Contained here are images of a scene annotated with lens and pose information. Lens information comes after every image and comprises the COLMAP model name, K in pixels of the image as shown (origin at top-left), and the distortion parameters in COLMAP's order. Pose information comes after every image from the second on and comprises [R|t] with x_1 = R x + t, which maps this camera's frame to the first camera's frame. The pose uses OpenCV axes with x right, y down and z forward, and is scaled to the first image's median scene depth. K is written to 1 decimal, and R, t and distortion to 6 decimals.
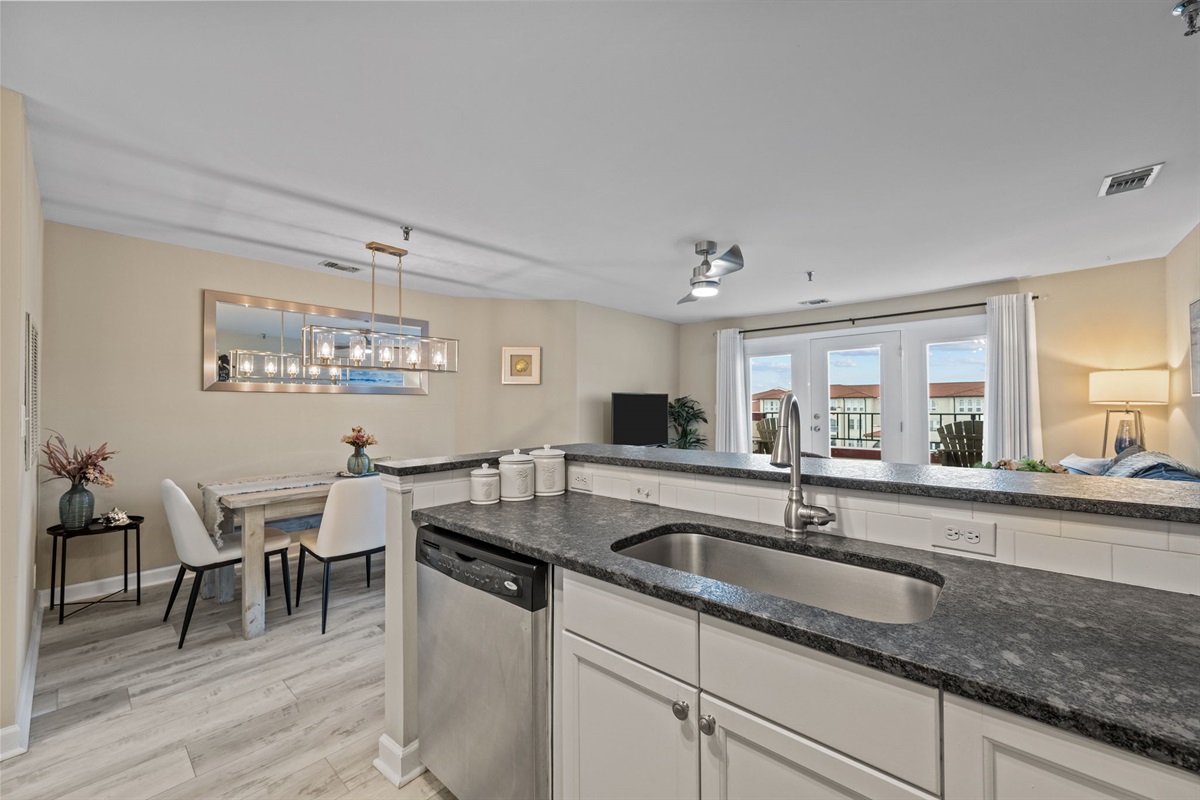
lens RADIAL K [[472.7, 0, 604.2], [0, 472.7, 406.8], [0, 0, 1]] dist [-0.002551, -0.000357]
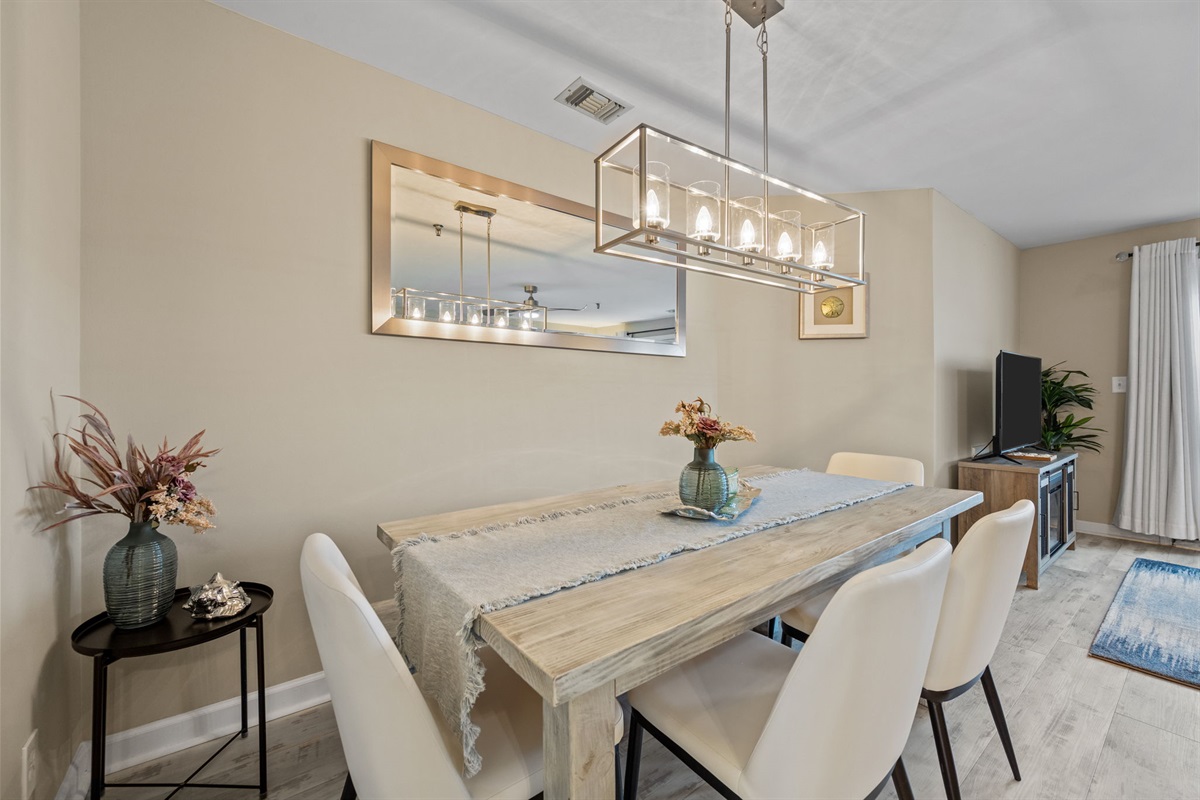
lens RADIAL K [[469.8, 0, 603.9], [0, 469.8, 404.0], [0, 0, 1]] dist [-0.002545, -0.000184]
pose [[0.983088, 0.000420, -0.183134, -0.583189], [0.001764, 0.999929, 0.011758, 0.045108], [0.183126, -0.011882, 0.983018, 0.621082]]
